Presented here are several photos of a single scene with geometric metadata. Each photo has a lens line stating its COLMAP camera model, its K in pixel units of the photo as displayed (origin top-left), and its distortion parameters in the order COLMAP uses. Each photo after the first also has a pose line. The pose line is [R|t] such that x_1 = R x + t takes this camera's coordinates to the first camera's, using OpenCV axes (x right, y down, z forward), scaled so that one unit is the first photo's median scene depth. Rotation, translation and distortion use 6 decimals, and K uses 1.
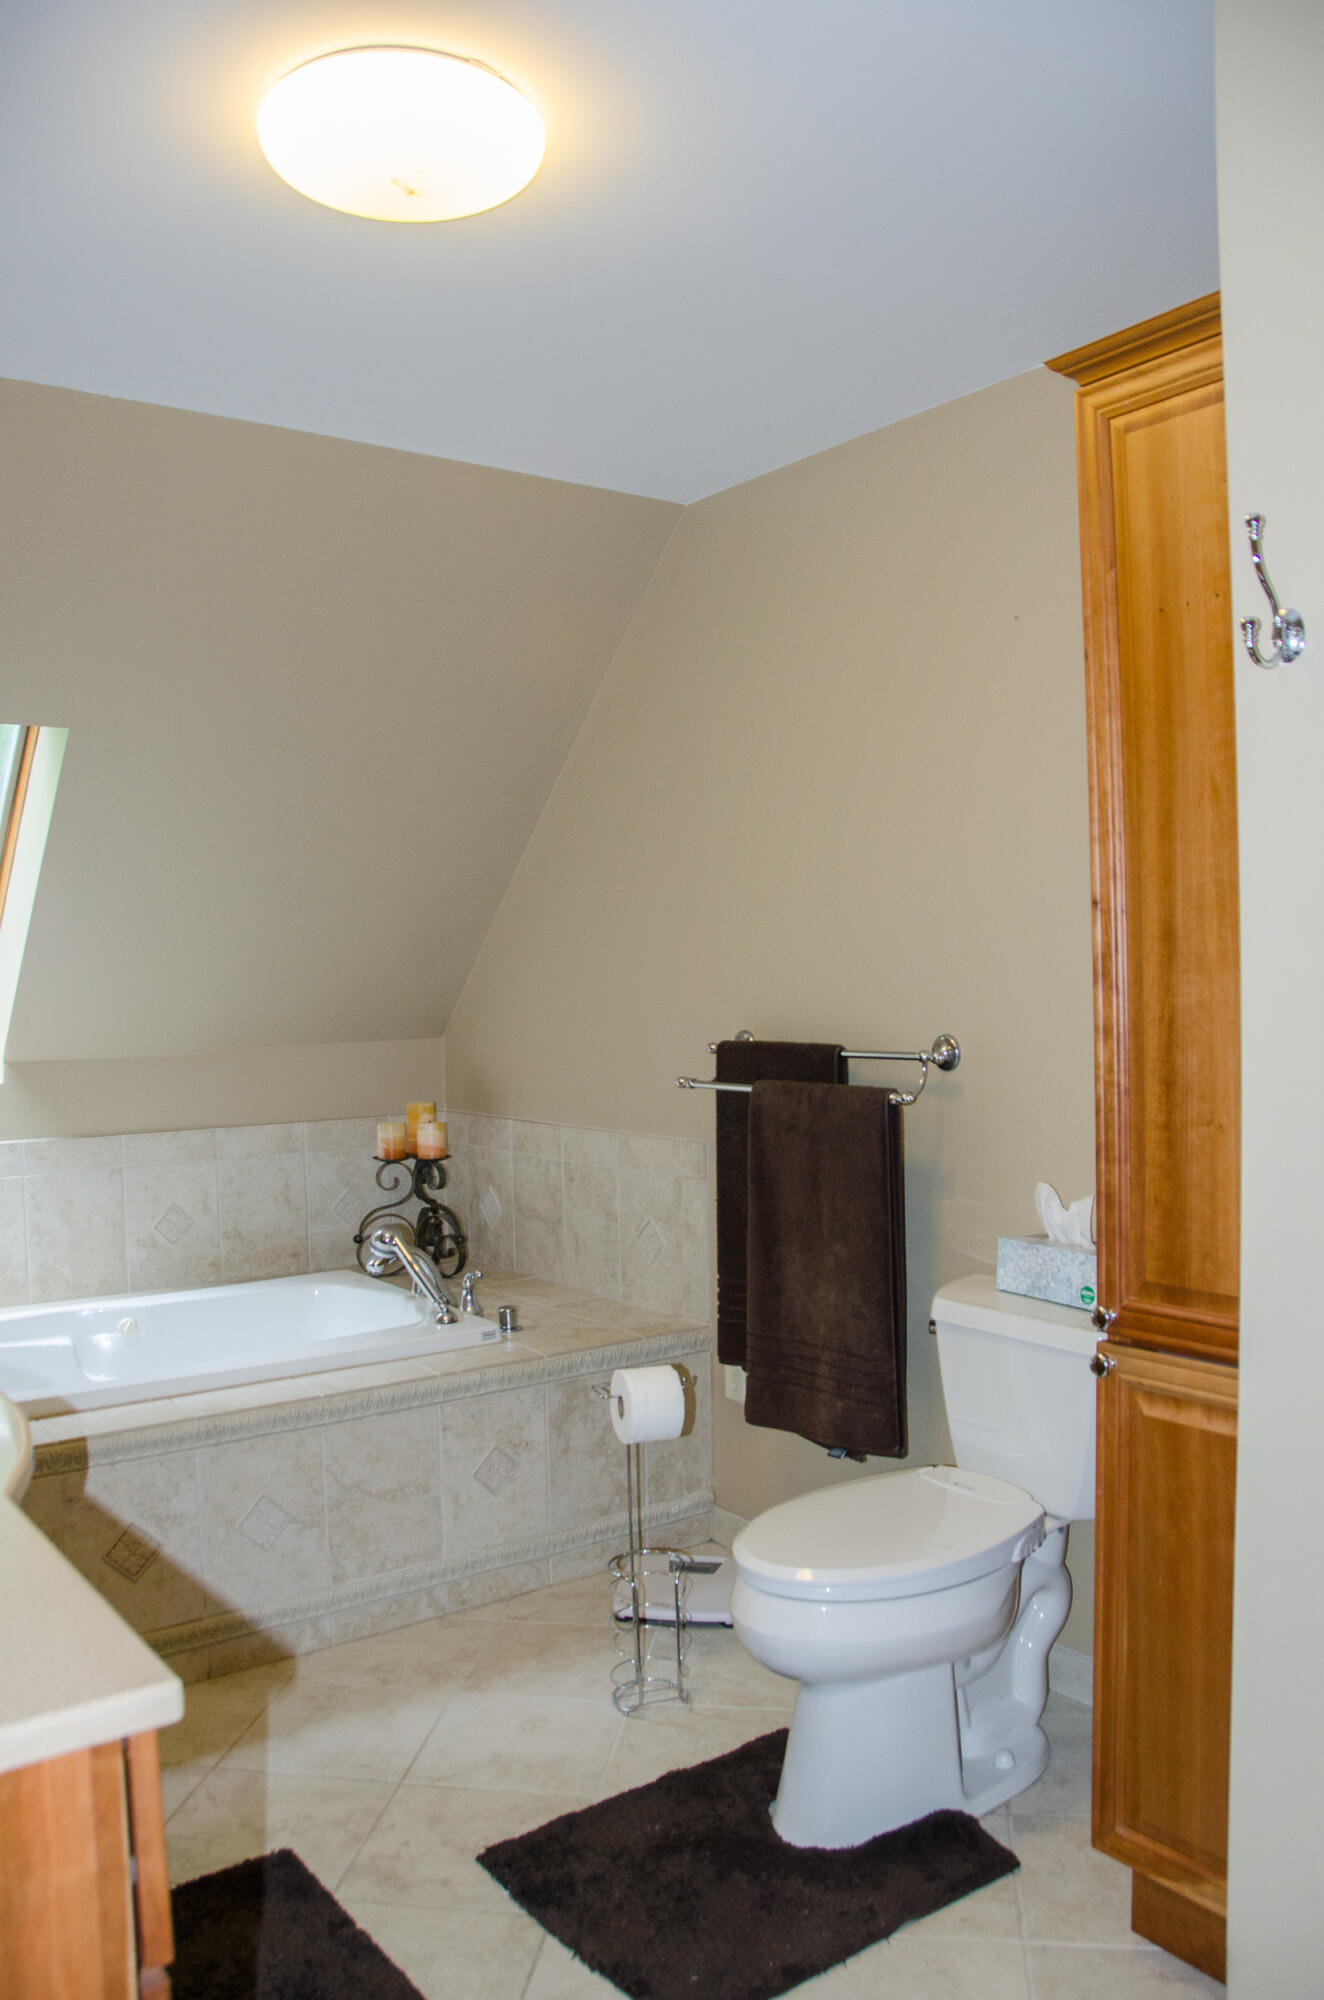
lens RADIAL K [[1577.8, 0, 675.3], [0, 1577.8, 1005.2], [0, 0, 1]] dist [-0.165969, 0.124617]
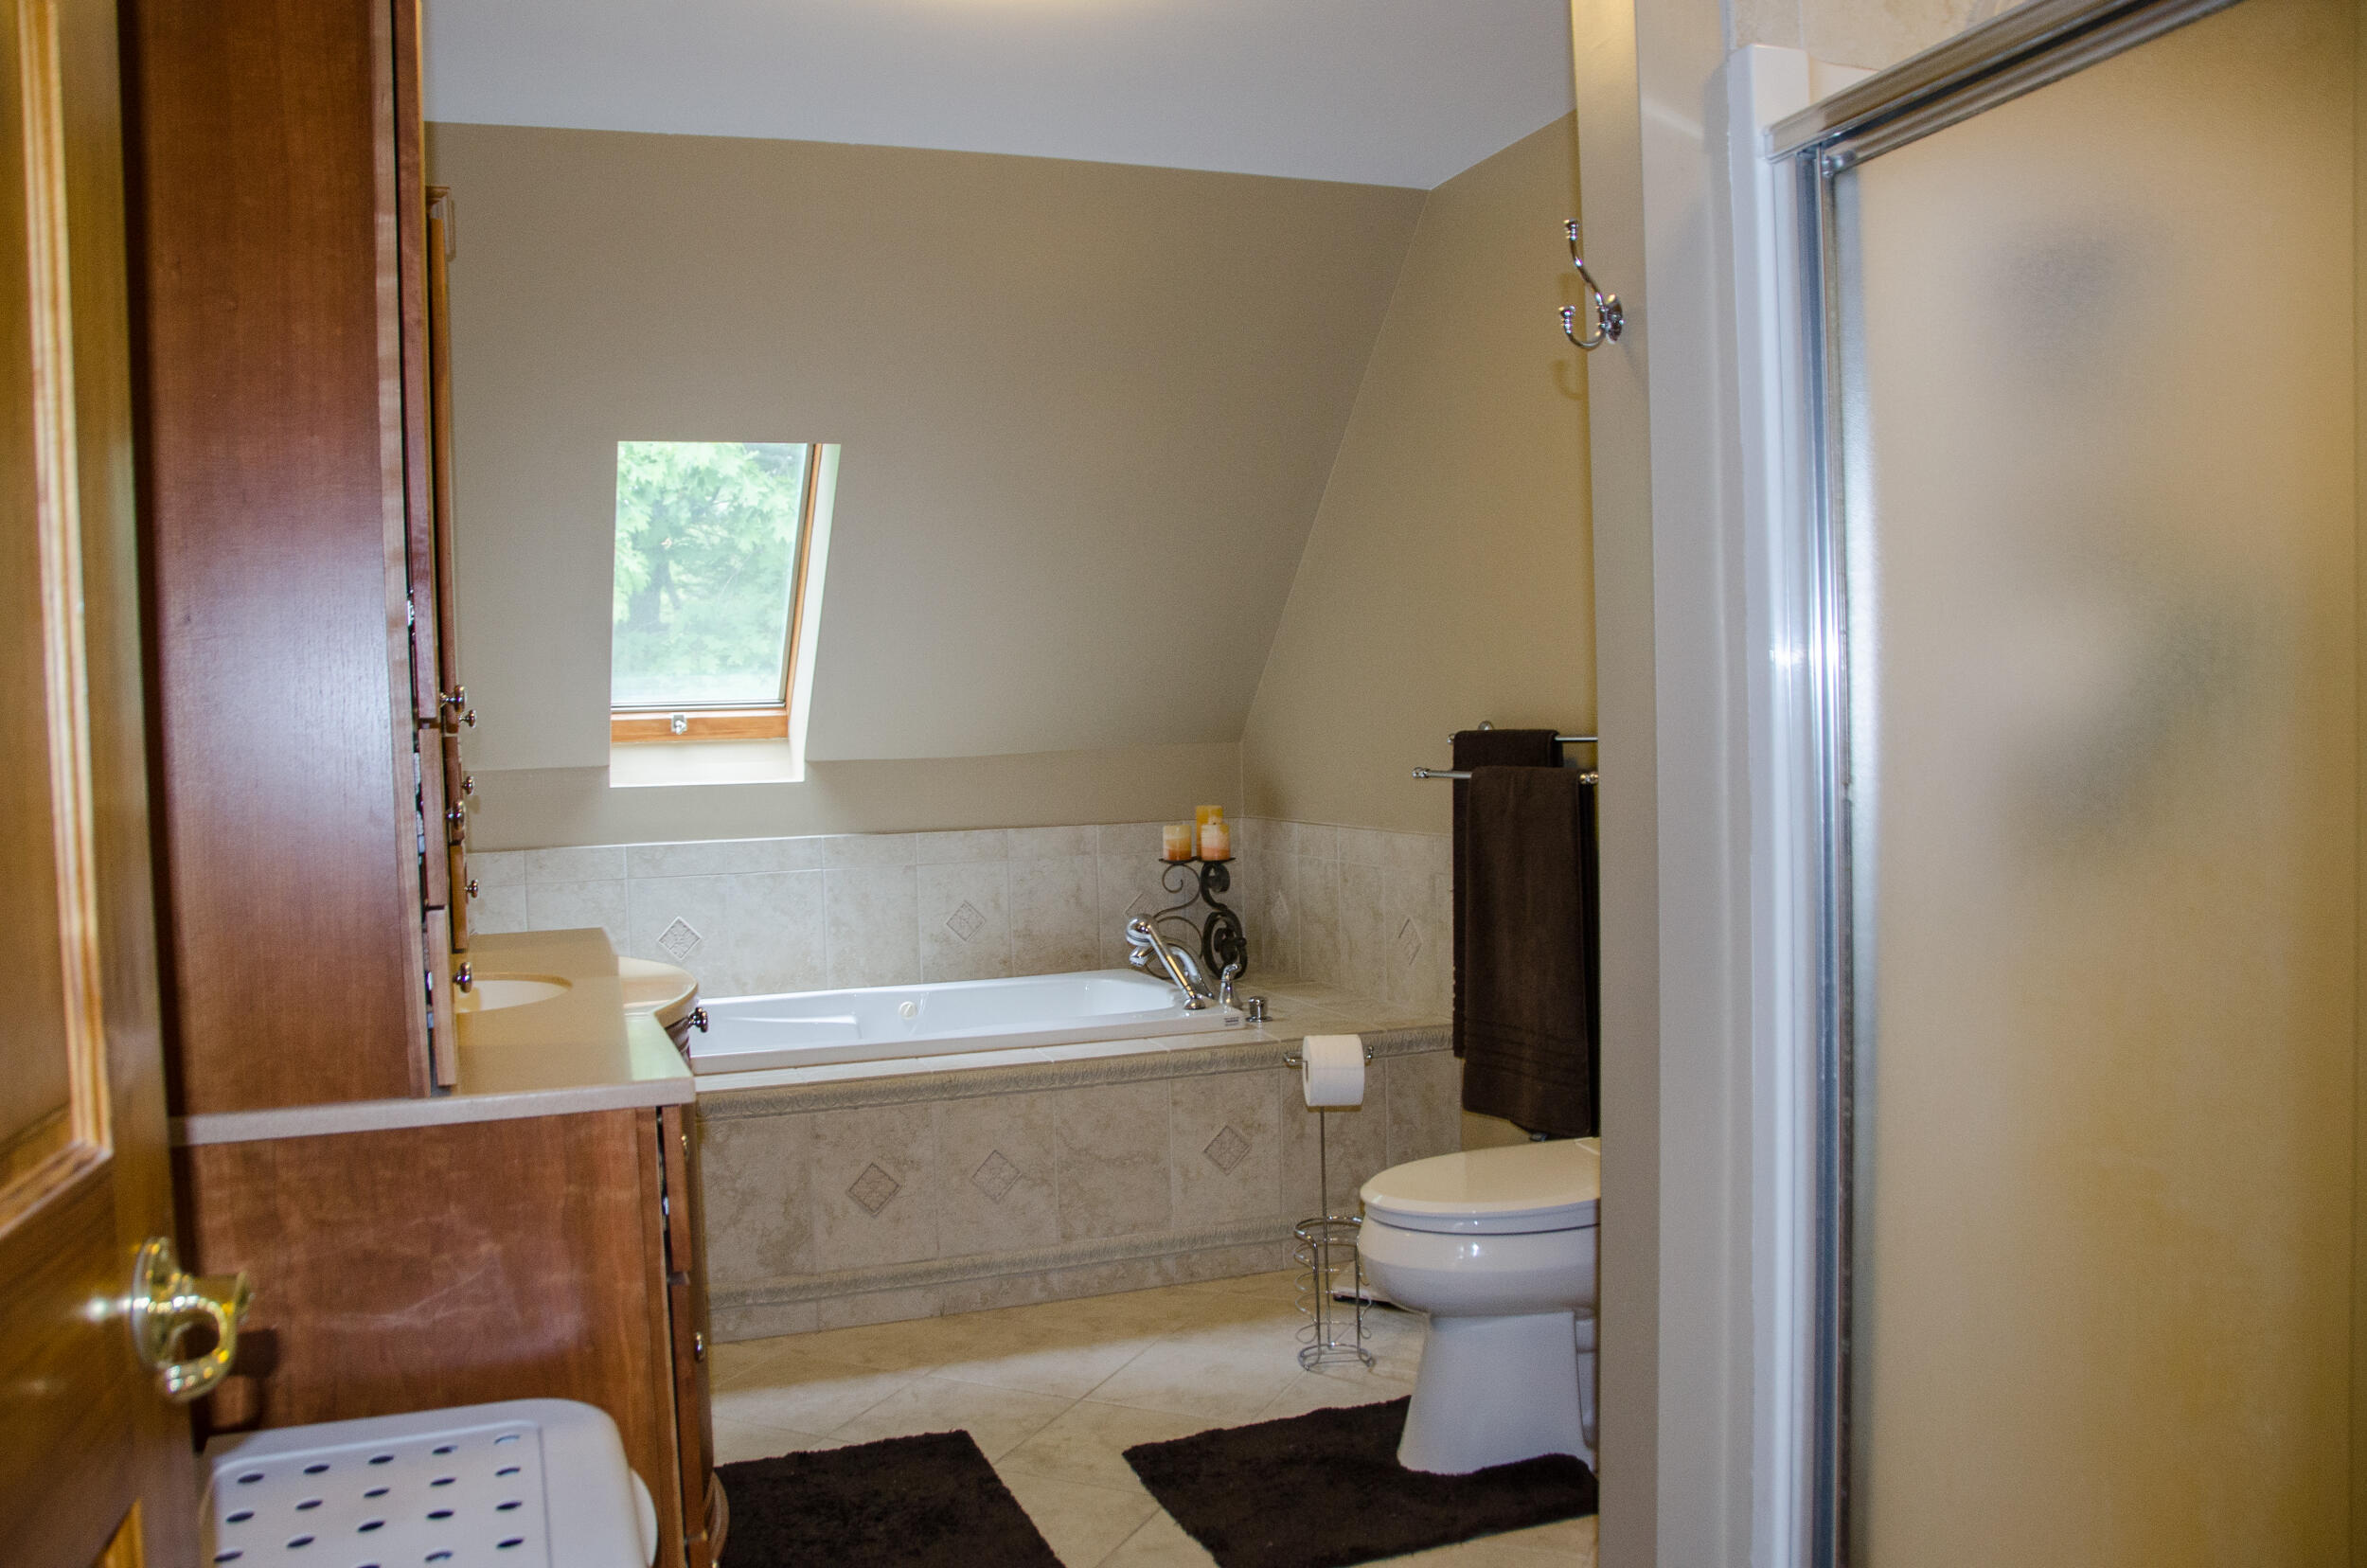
lens RADIAL K [[1867.4, 0, 1169.7], [0, 1867.4, 798.0], [0, 0, 1]] dist [-0.165969, 0.124617]
pose [[0.958741, 0.004838, -0.284240, 0.206565], [0.001700, 0.999740, 0.022752, 0.041618], [0.284276, -0.022296, 0.958483, -0.192438]]
